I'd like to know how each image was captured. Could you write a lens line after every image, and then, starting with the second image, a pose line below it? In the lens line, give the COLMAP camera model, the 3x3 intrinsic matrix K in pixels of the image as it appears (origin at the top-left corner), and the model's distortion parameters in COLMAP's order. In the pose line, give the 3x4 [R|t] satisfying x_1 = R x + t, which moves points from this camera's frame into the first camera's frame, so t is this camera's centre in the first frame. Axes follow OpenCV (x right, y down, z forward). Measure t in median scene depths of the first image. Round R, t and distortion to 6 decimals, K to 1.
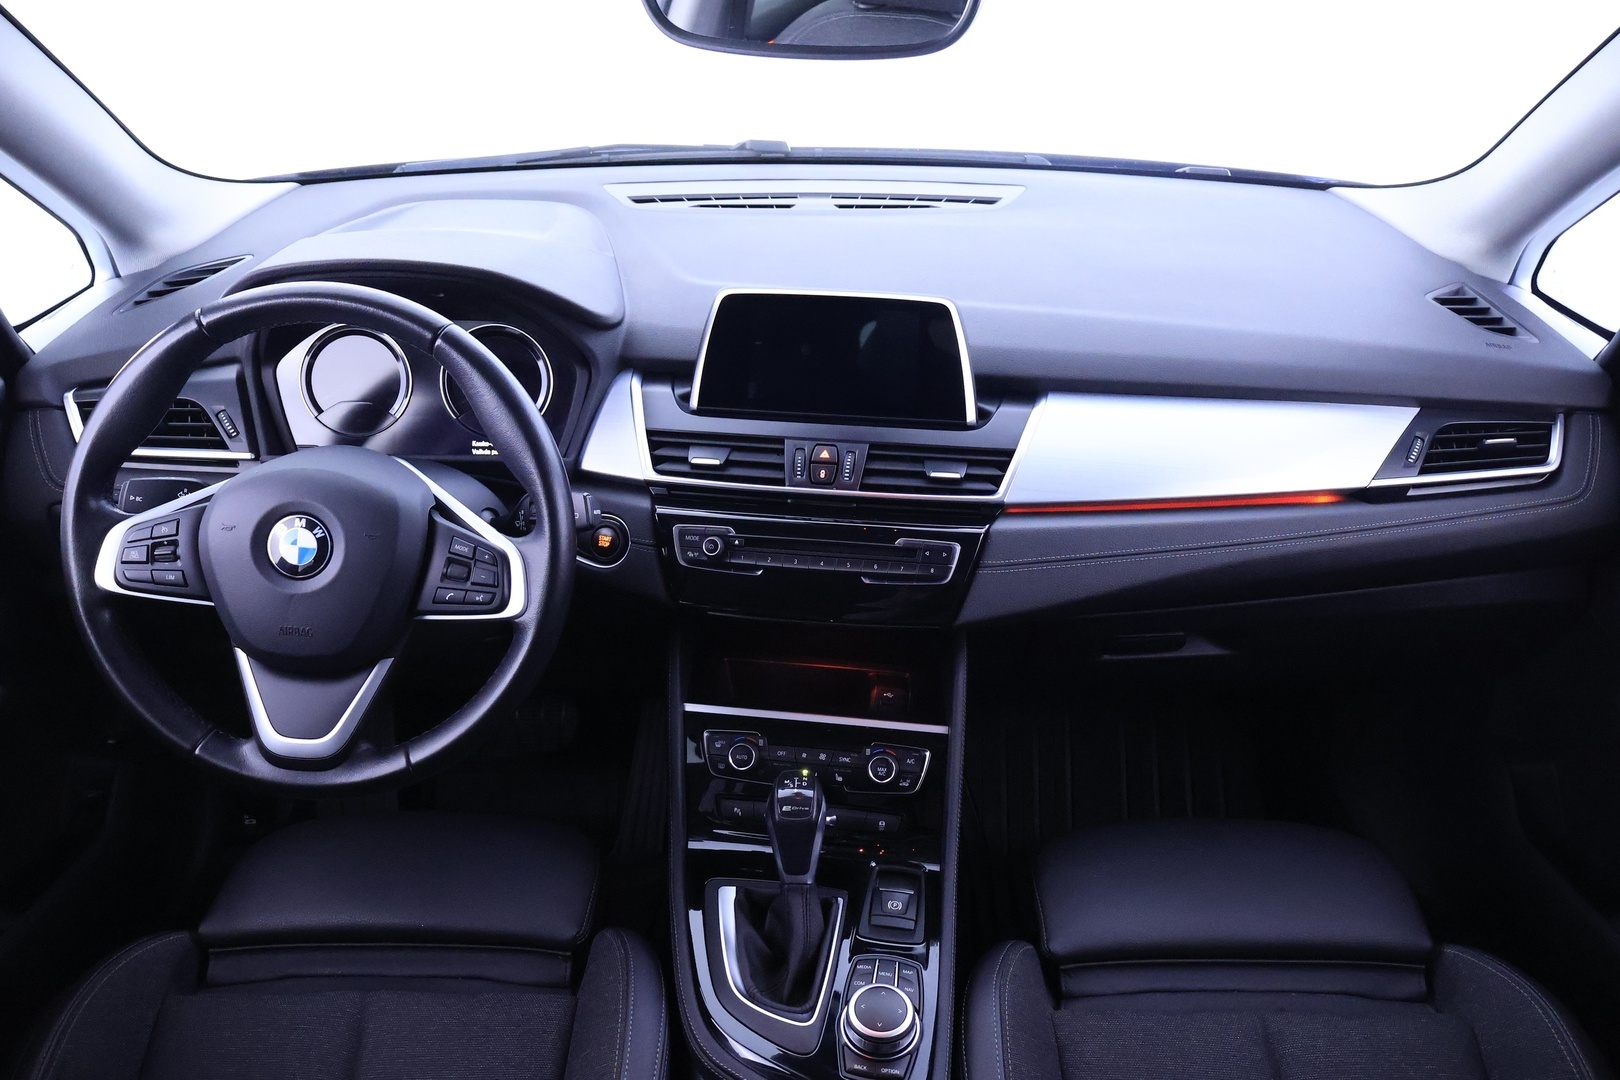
lens RADIAL K [[1383.2, 0, 810.0], [0, 1383.2, 540.0], [0, 0, 1]] dist [-0.003346, 0.023384]
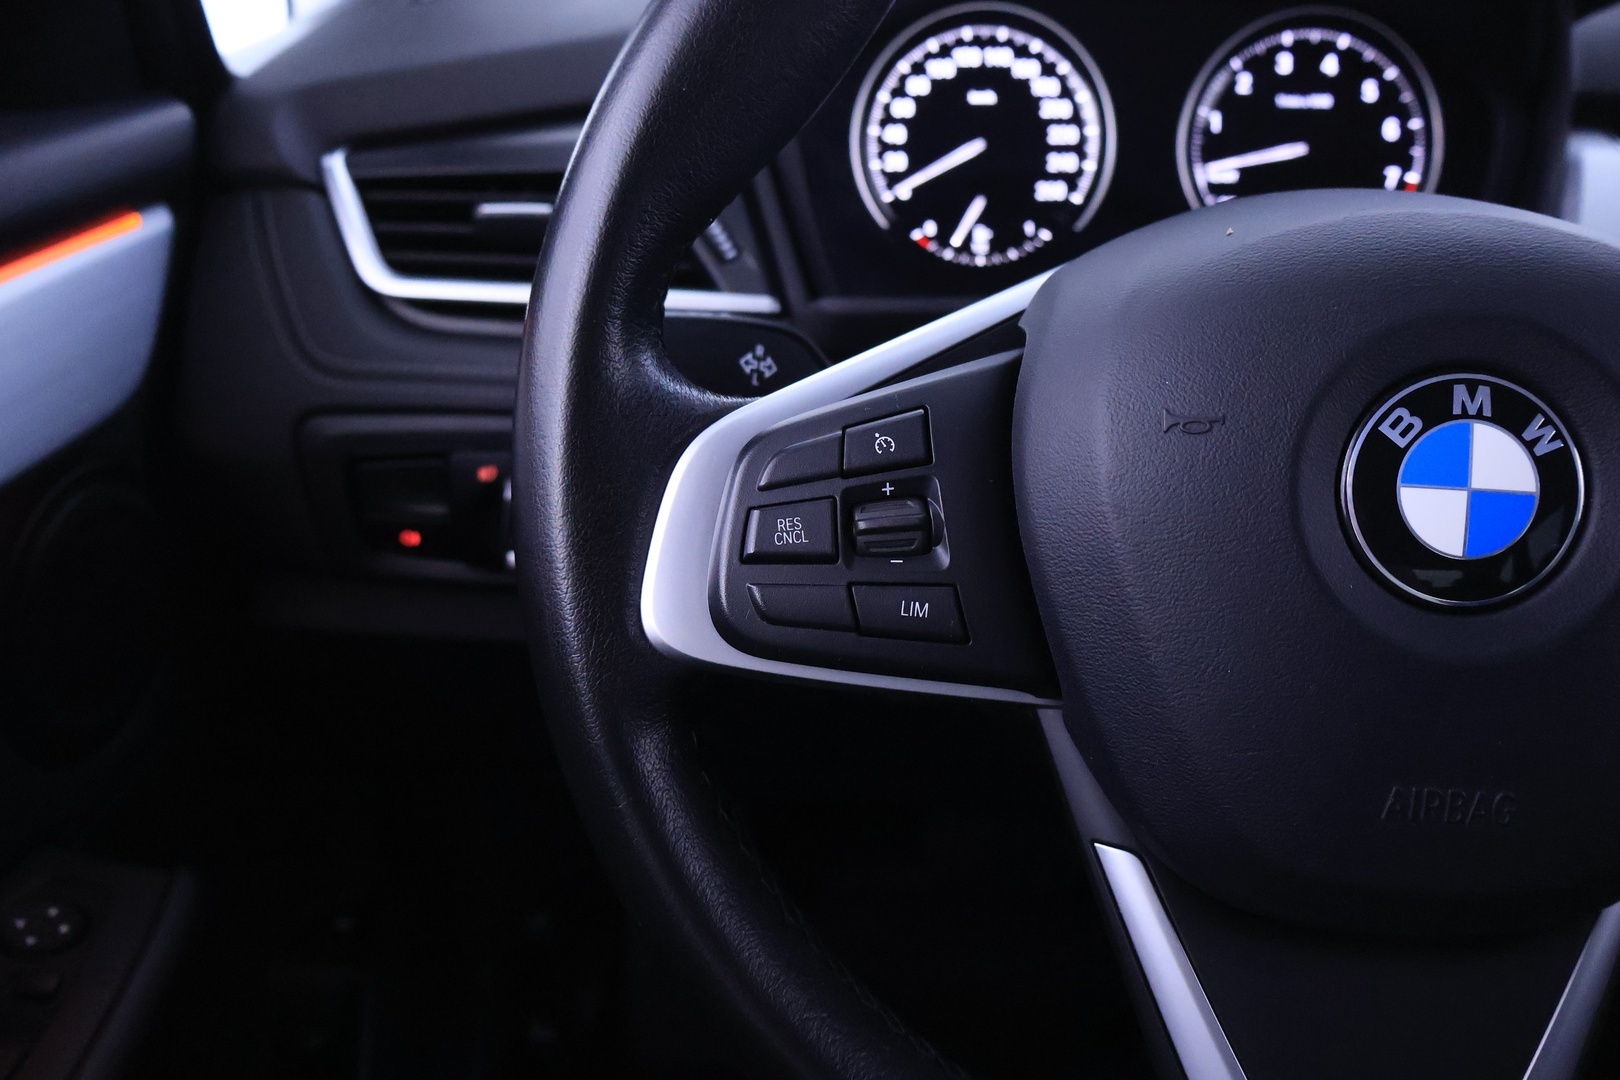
lens RADIAL K [[1383.2, 0, 810.0], [0, 1383.2, 540.0], [0, 0, 1]] dist [-0.003346, 0.023384]
pose [[0.999675, -0.011882, 0.022558, -0.487793], [0.012167, 0.999847, -0.012541, 0.015960], [-0.022406, 0.012811, 0.999667, 0.710320]]
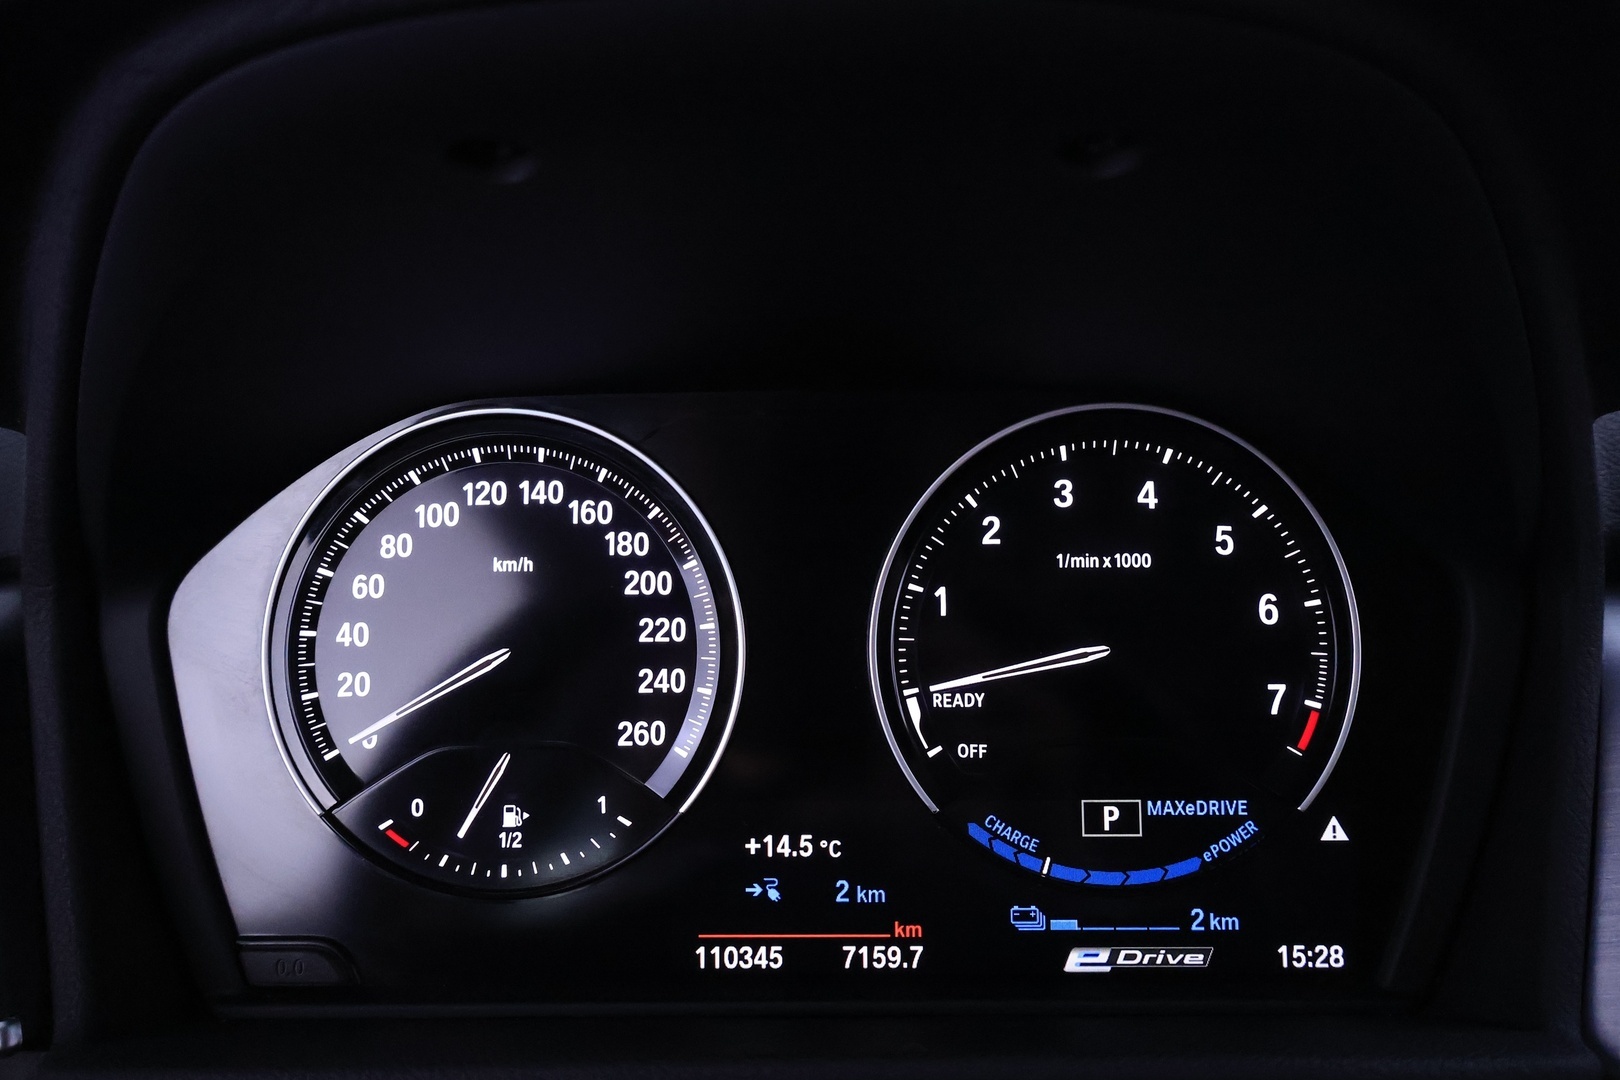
lens RADIAL K [[1370.8, 0, 810.0], [0, 1370.8, 540.0], [0, 0, 1]] dist [0.062225, 0.002871]
pose [[0.999672, -0.024852, 0.006185, -0.345110], [0.025432, 0.991796, -0.125278, -0.128925], [-0.003020, 0.125394, 0.992102, 0.952336]]
